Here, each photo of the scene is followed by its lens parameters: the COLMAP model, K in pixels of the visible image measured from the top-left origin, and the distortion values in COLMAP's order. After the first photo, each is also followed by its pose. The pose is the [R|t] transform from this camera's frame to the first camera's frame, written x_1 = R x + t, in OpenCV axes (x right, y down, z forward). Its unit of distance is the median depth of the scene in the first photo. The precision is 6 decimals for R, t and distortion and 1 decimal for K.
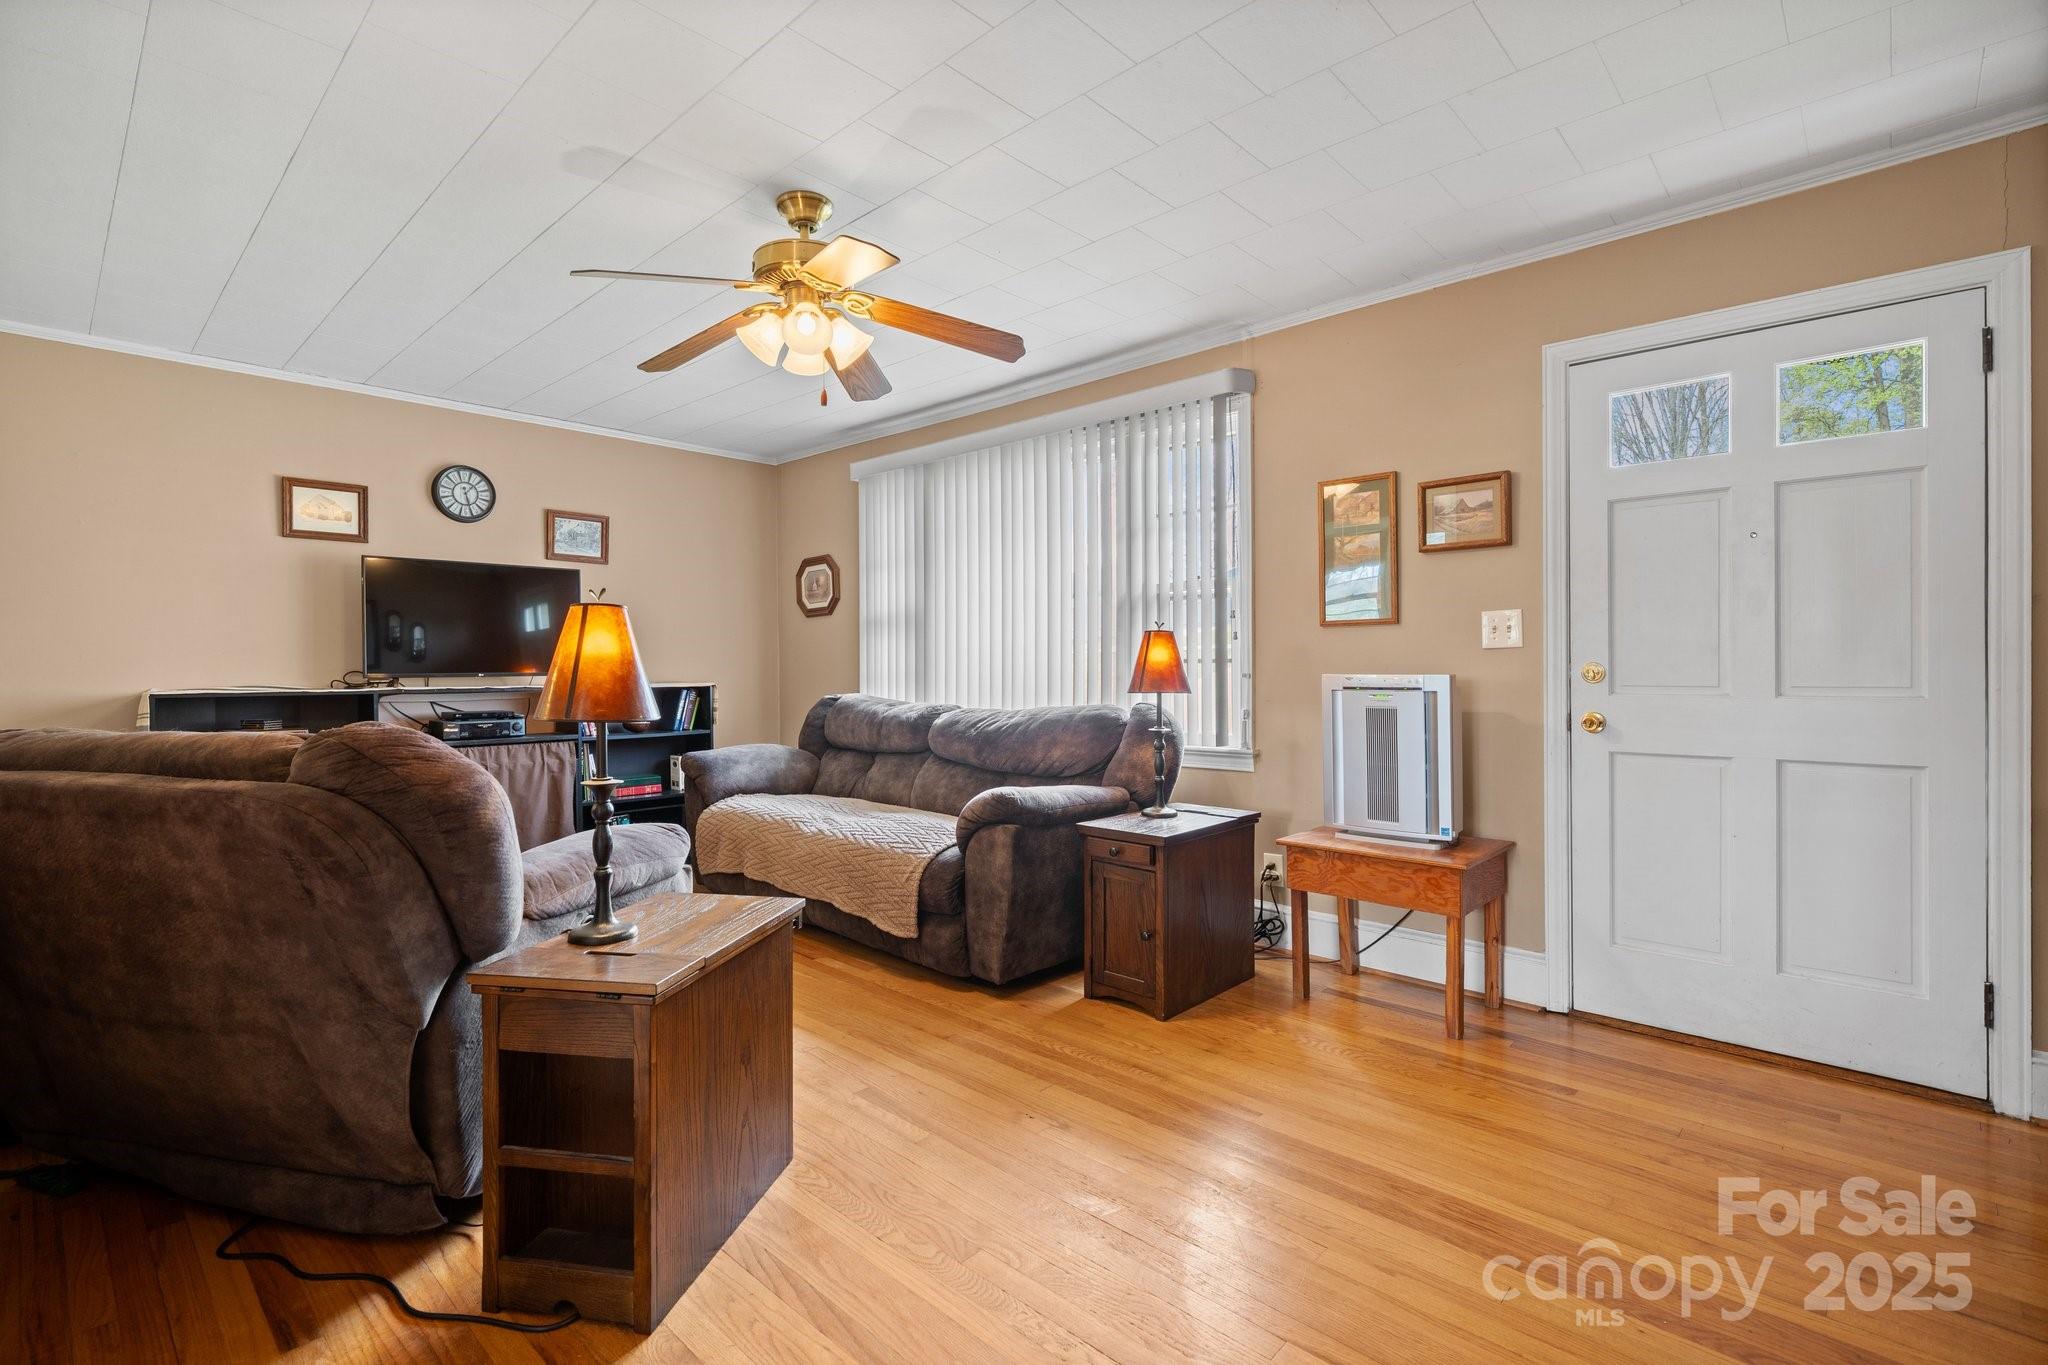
lens RADIAL K [[937.8, 0, 973.8], [0, 937.8, 654.2], [0, 0, 1]] dist [-0.001214, 0.001379]
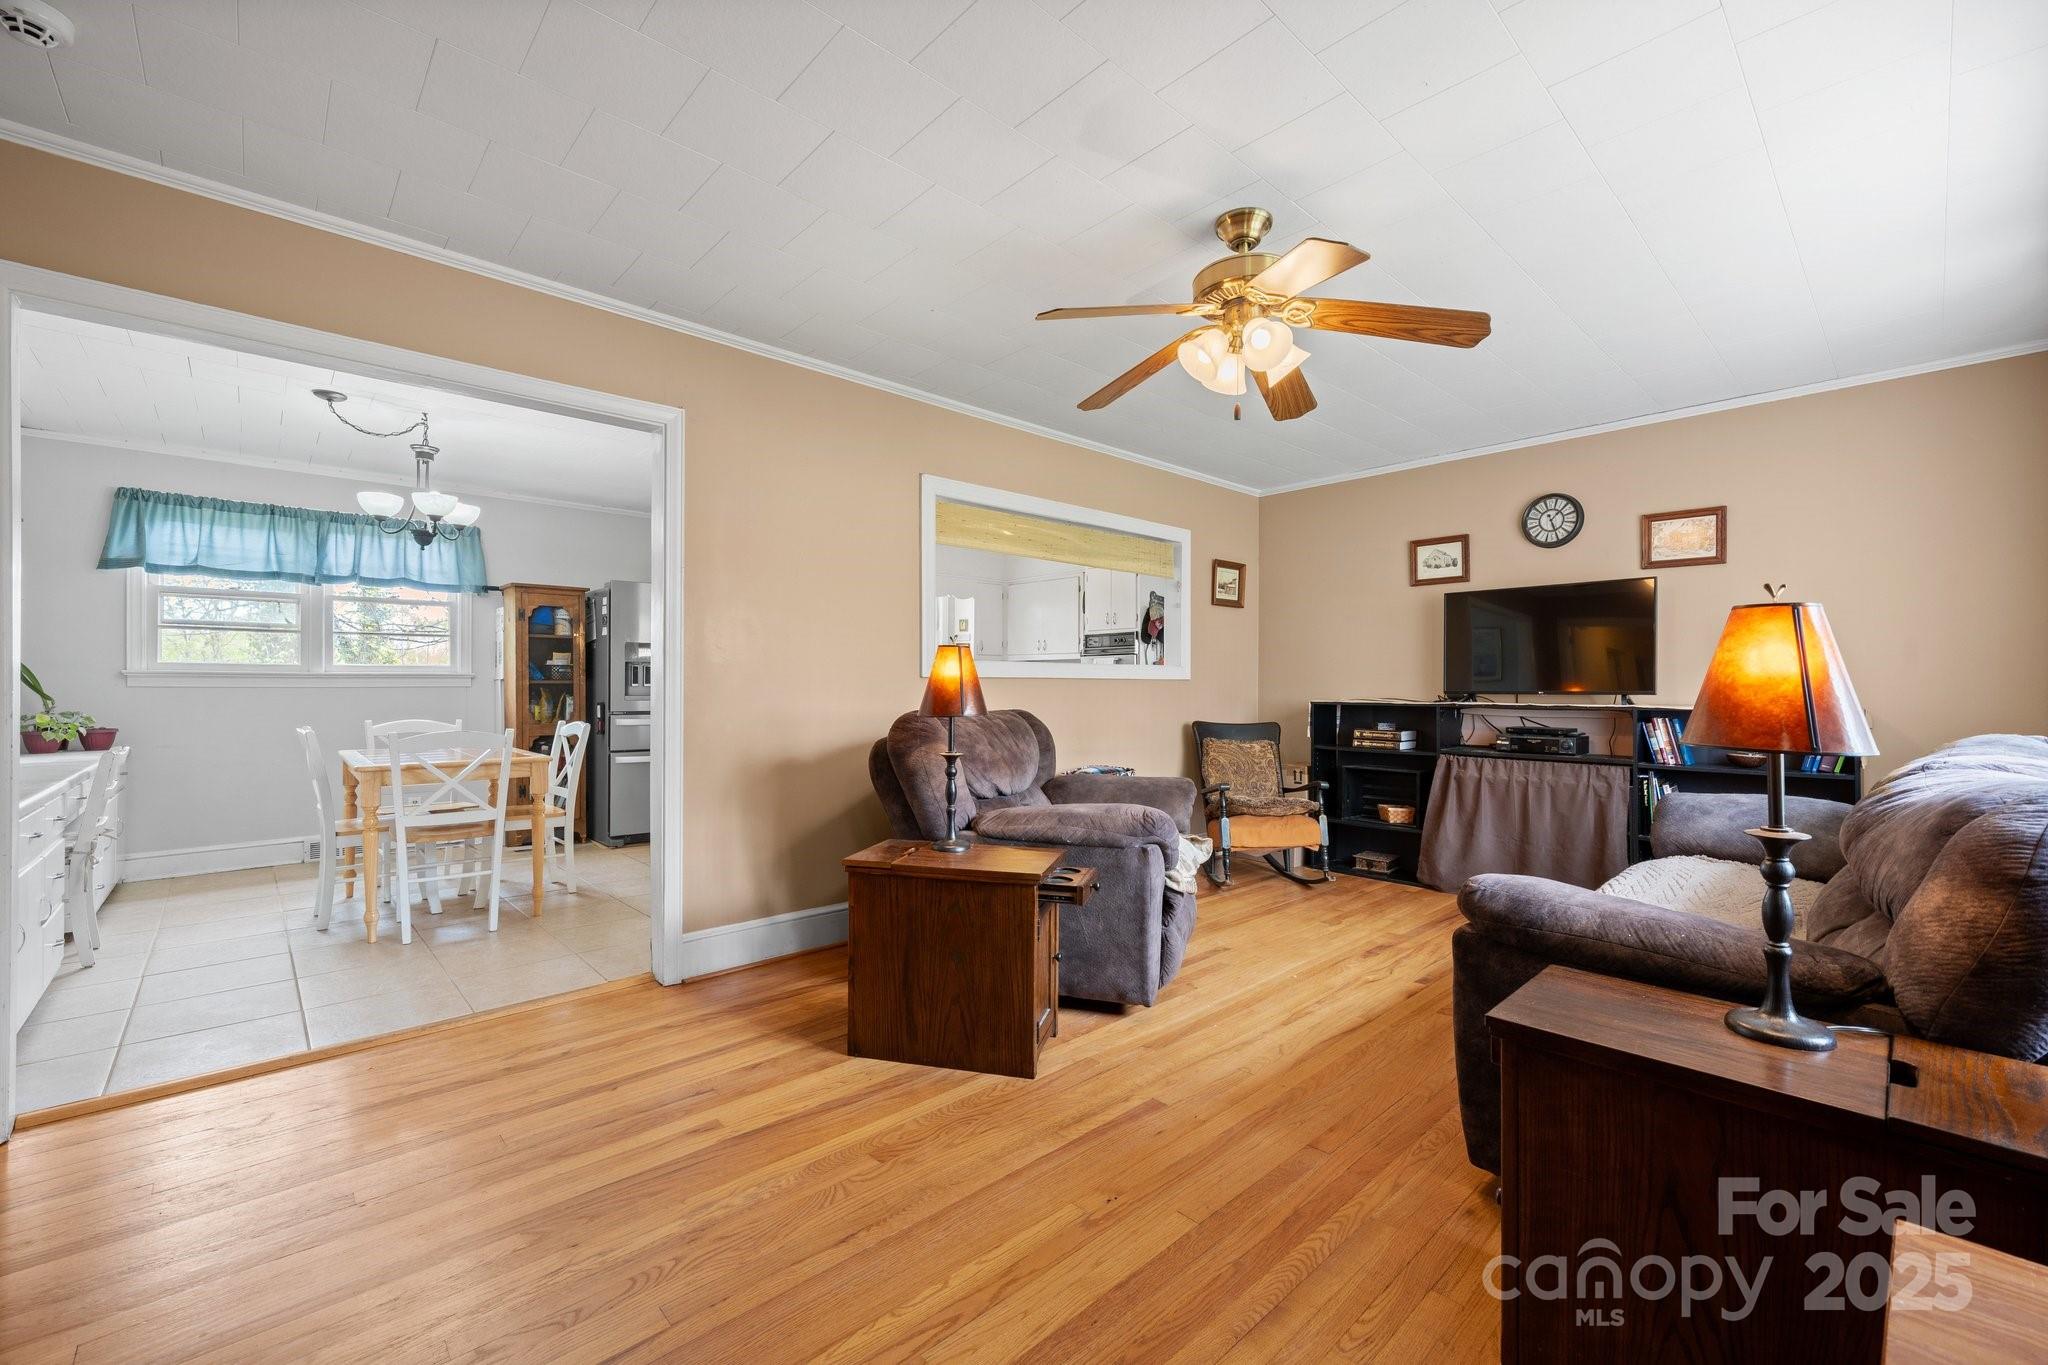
lens RADIAL K [[806.6, 0, 1030.6], [0, 806.6, 677.5], [0, 0, 1]] dist [-0.001529, -0.001791]
pose [[-0.016405, -0.005839, -0.999848, 0.503418], [0.009303, 0.999939, -0.005992, 0.007016], [0.999822, -0.009400, -0.016350, 0.584179]]
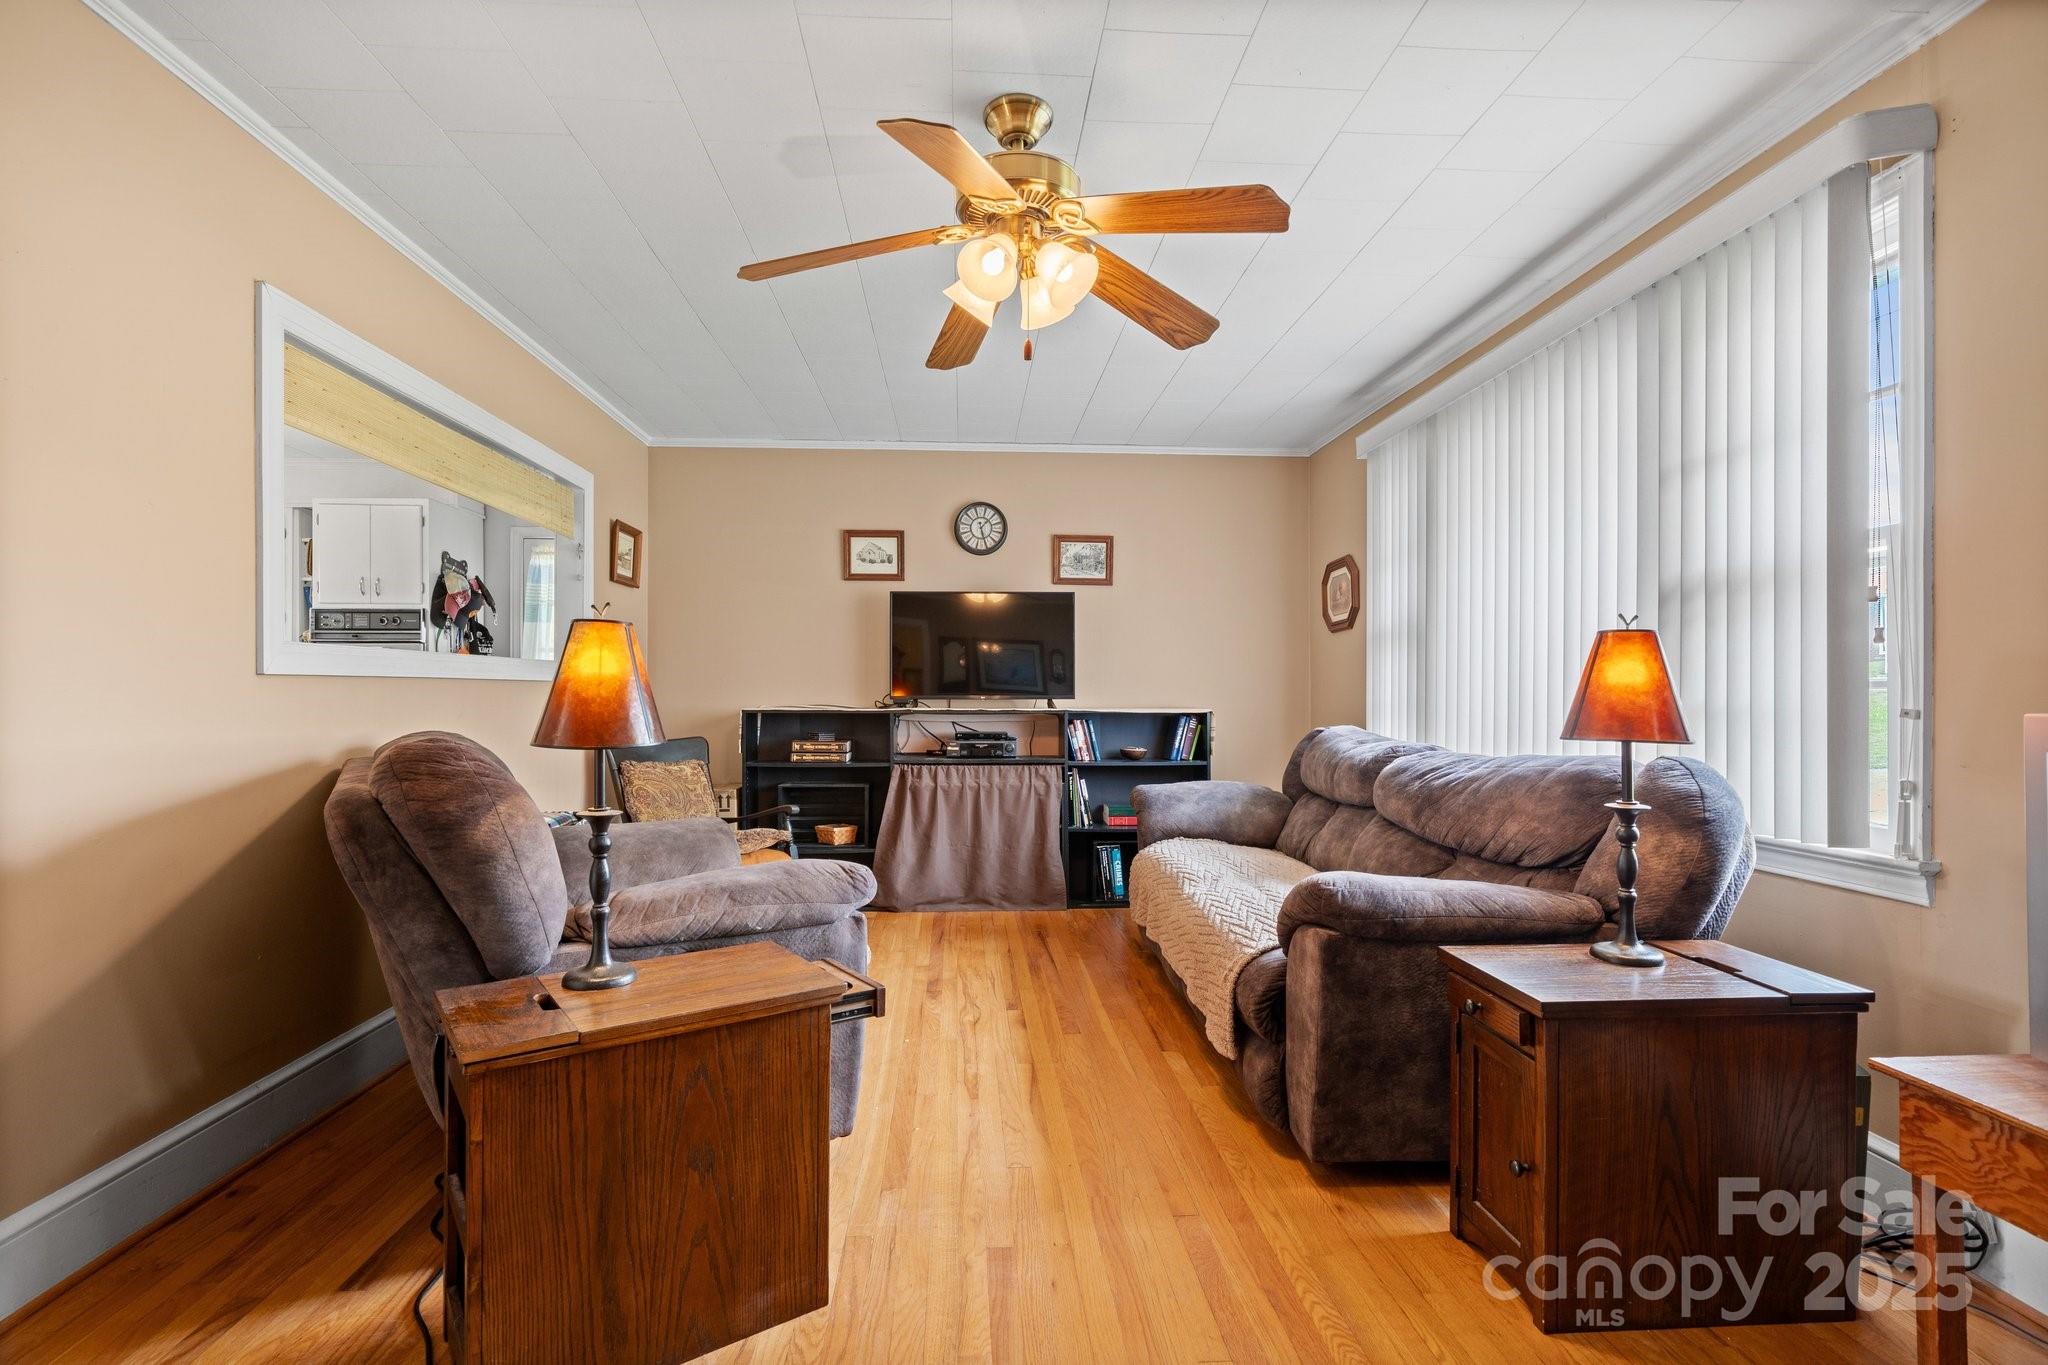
lens RADIAL K [[937.8, 0, 1010.7], [0, 937.8, 686.1], [0, 0, 1]] dist [-0.001214, 0.001379]
pose [[0.747157, 0.002748, -0.664642, 0.266005], [0.001652, 0.999981, 0.005993, 0.003979], [0.664646, -0.005576, 0.747138, 0.300883]]
